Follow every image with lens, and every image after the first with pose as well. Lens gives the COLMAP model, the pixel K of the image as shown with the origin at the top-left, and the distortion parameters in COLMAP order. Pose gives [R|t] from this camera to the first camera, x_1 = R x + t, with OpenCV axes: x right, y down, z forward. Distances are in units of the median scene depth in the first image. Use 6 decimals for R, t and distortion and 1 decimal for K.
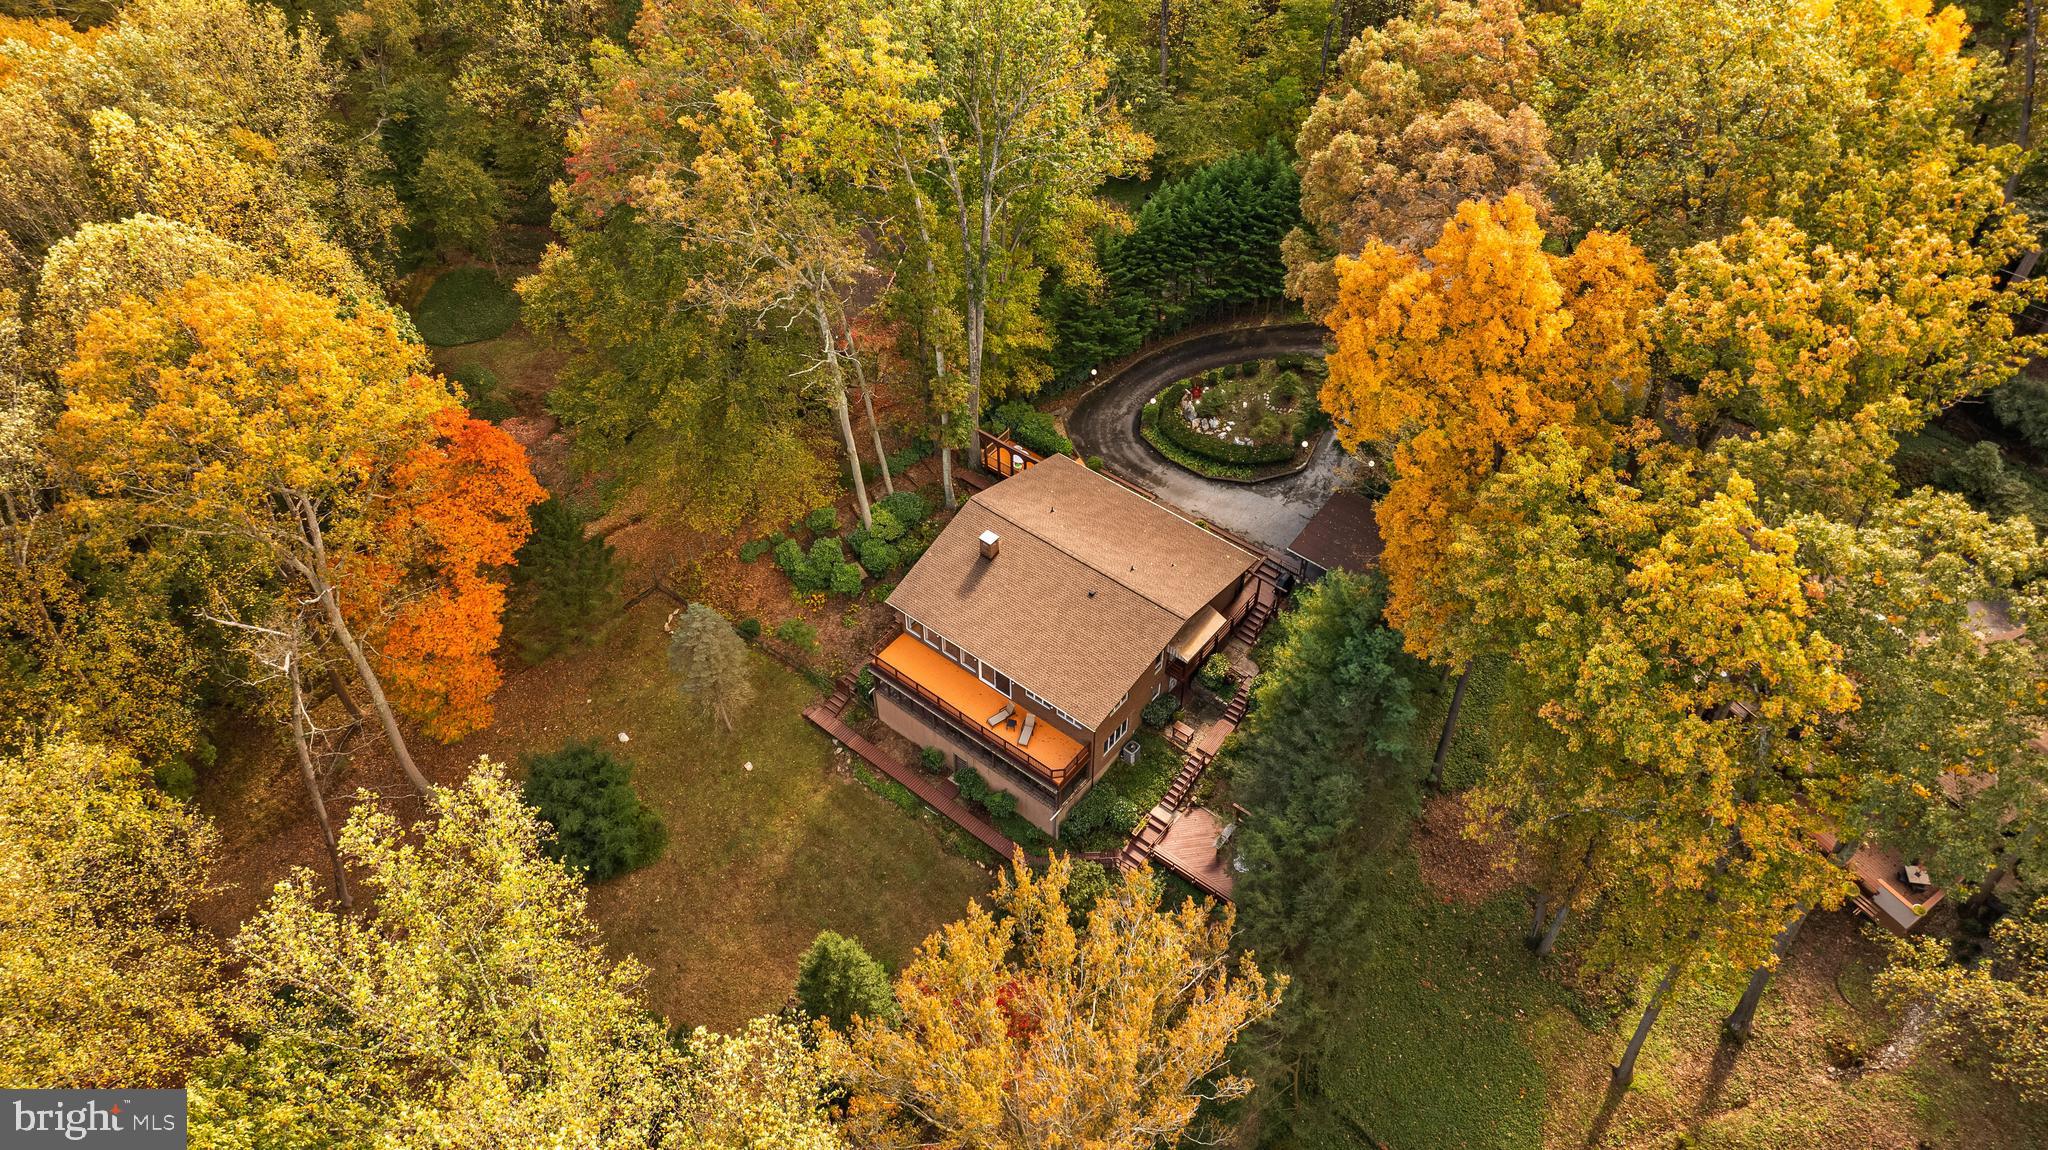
lens RADIAL K [[1370.4, 0, 1024.0], [0, 1370.4, 575.0], [0, 0, 1]] dist [-0.007879, -0.004551]
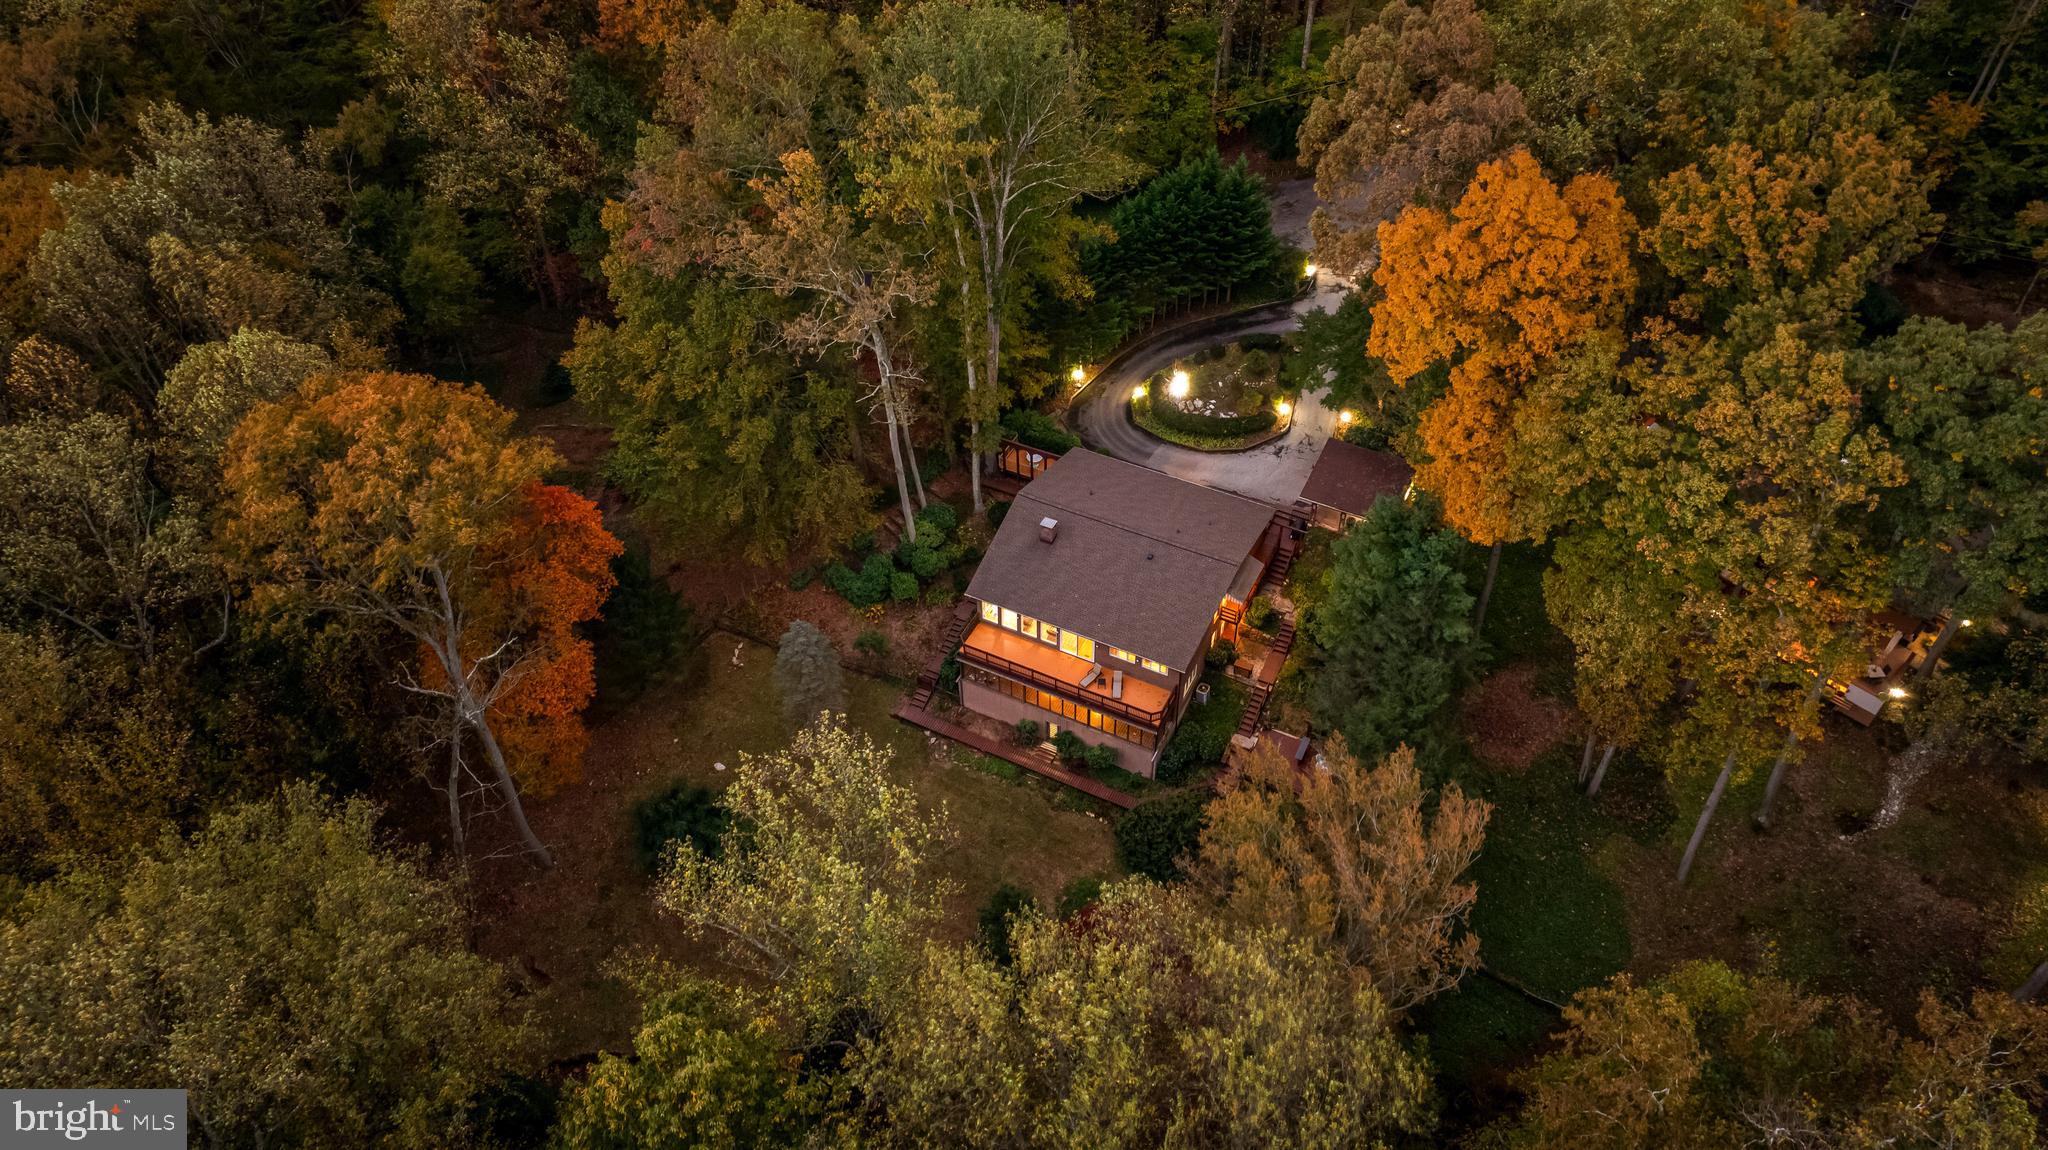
lens RADIAL K [[1370.4, 0, 1024.0], [0, 1370.4, 575.0], [0, 0, 1]] dist [-0.007879, -0.004551]
pose [[0.978921, -0.150252, 0.138340, -0.203356], [0.155345, 0.987499, -0.026724, 0.040586], [-0.132595, 0.047651, 0.990024, -0.095220]]
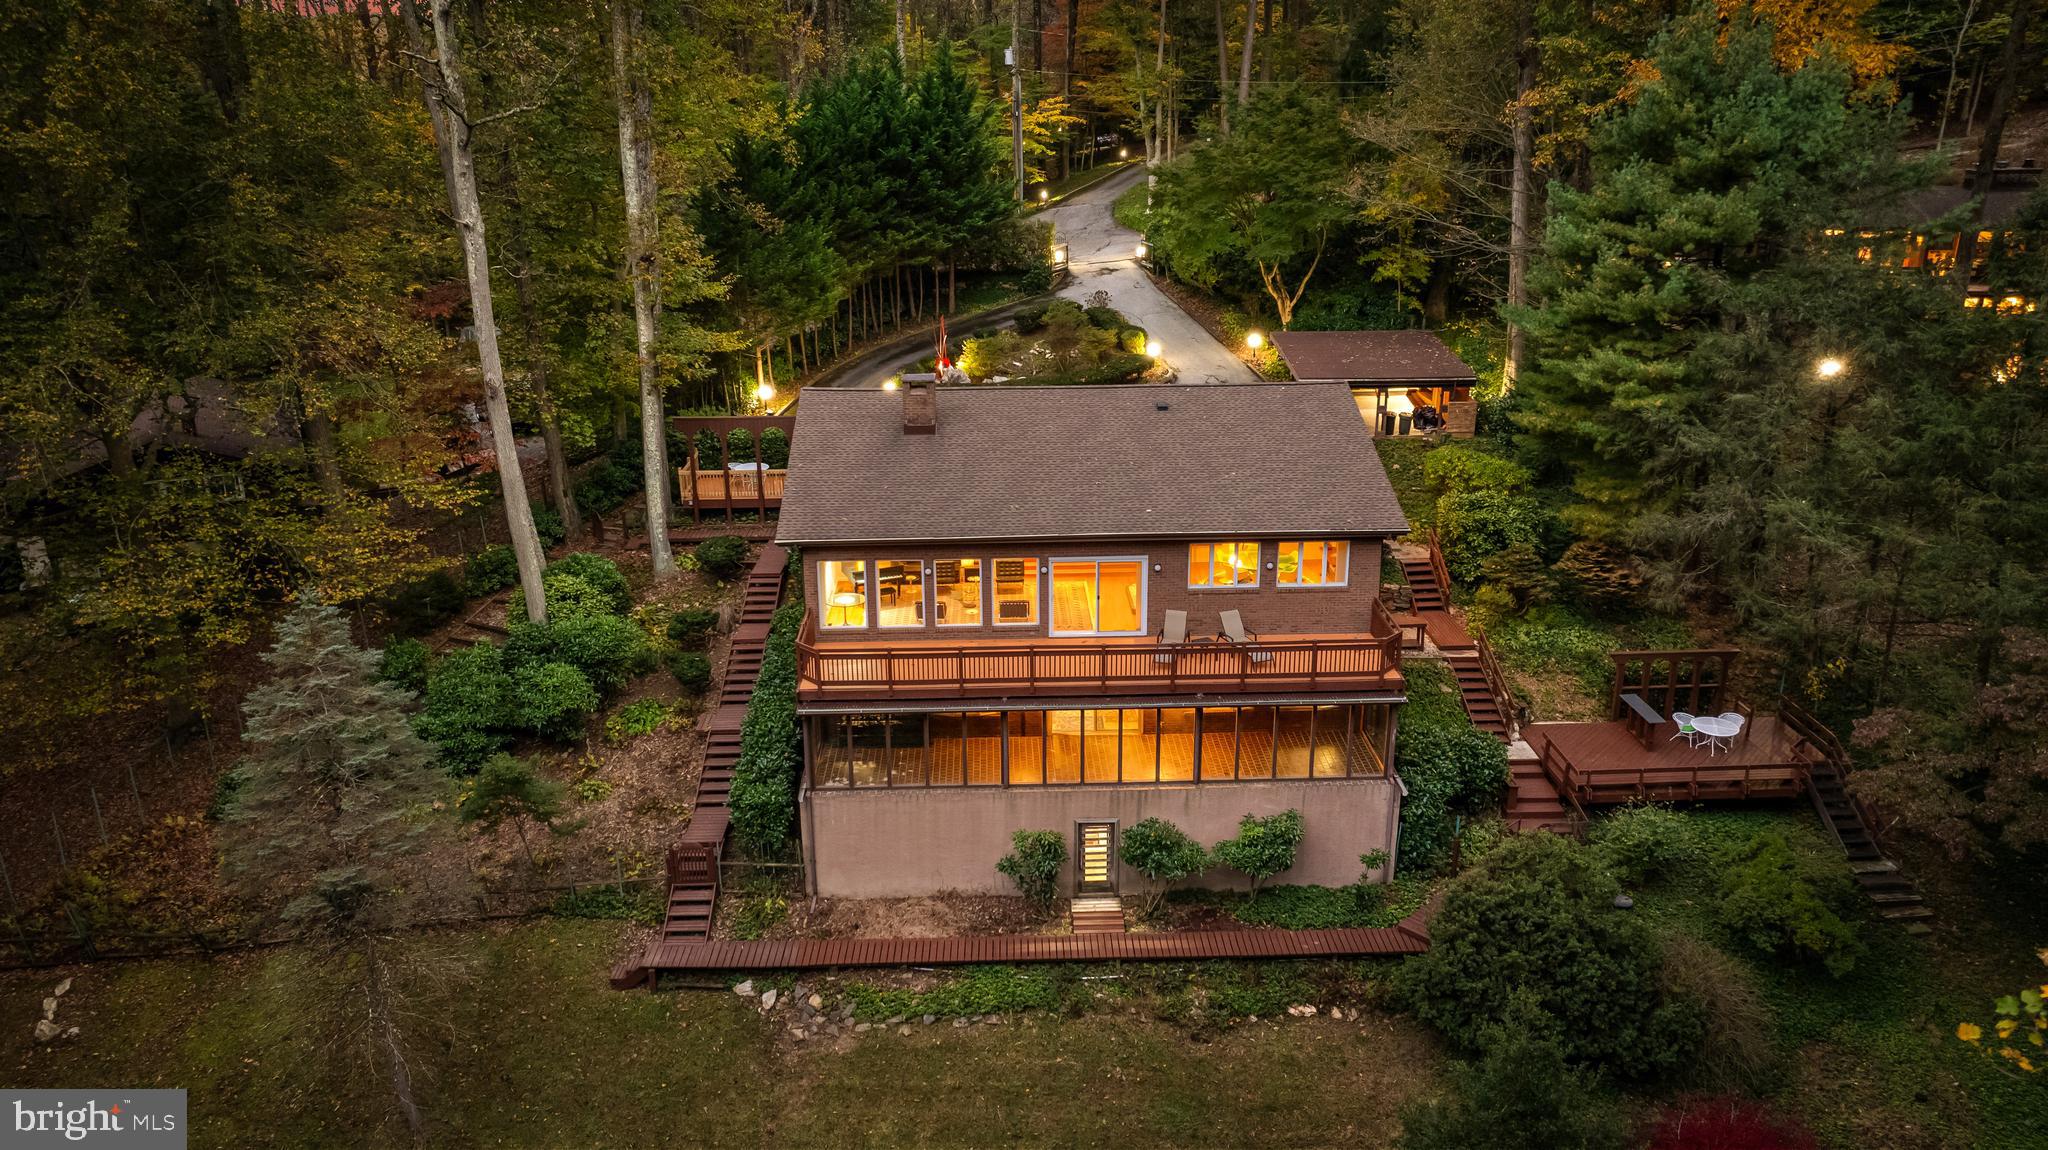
lens RADIAL K [[1370.4, 0, 1024.0], [0, 1370.4, 575.0], [0, 0, 1]] dist [-0.007879, -0.004551]
pose [[0.758484, -0.202503, 0.619431, -0.300708], [0.460862, 0.838707, -0.290131, 0.178433], [-0.460769, 0.505532, 0.729472, 0.667212]]
